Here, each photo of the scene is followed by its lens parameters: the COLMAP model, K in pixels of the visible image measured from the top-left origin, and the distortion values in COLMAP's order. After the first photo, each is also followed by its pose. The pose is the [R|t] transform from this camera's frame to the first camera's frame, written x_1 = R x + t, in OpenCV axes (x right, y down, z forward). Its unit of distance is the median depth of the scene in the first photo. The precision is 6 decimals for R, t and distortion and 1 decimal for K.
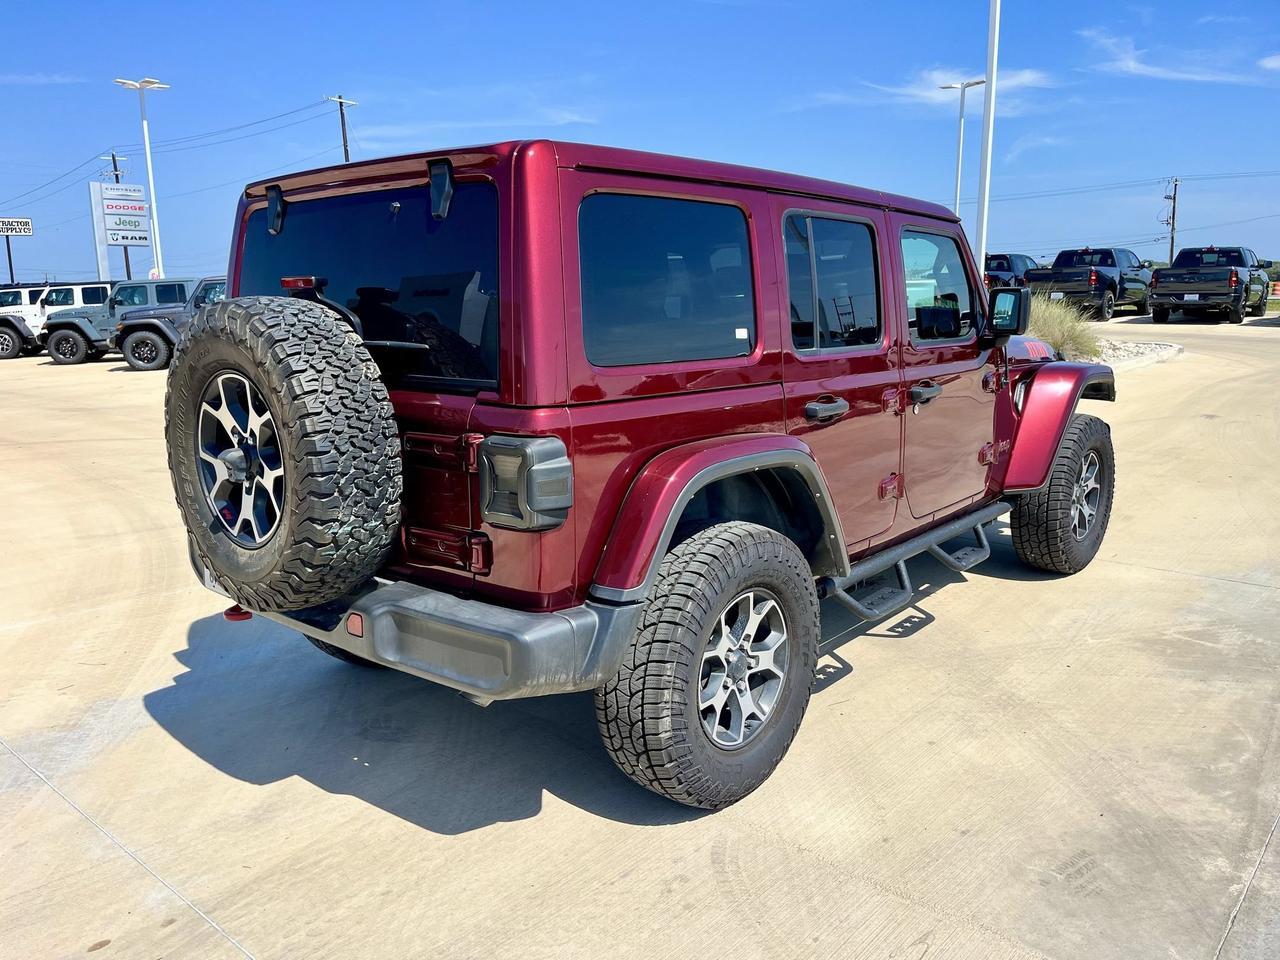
lens RADIAL K [[954.7, 0, 640.0], [0, 954.7, 480.0], [0, 0, 1]] dist [0.044639, -0.065639]
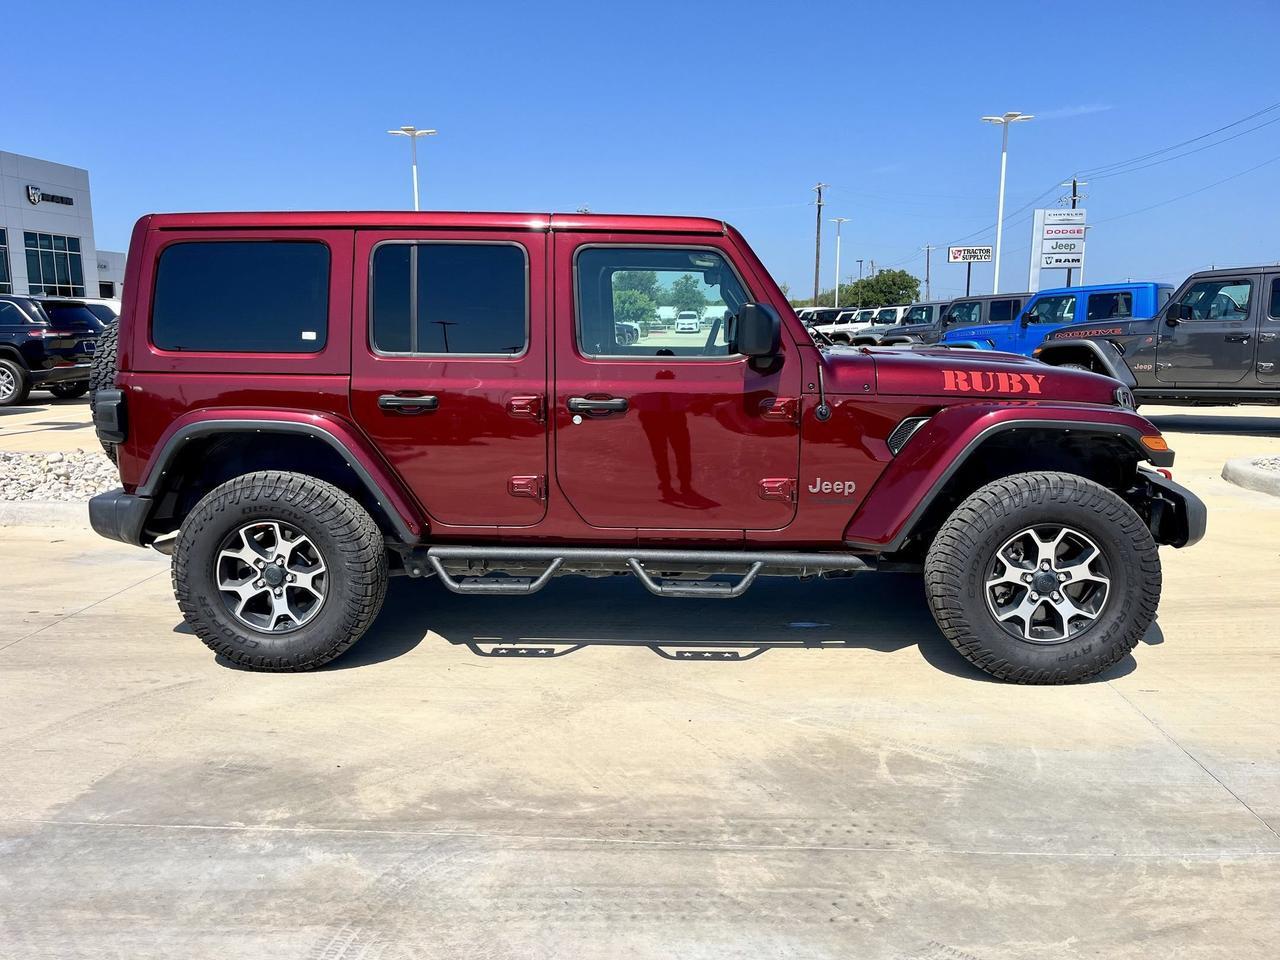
lens RADIAL K [[954.7, 0, 640.0], [0, 954.7, 480.0], [0, 0, 1]] dist [0.044639, -0.065639]
pose [[0.627268, 0.138470, -0.766395, 1.370311], [-0.154294, 0.986657, 0.051982, -0.087810], [0.763366, 0.085643, 0.640263, 0.469451]]
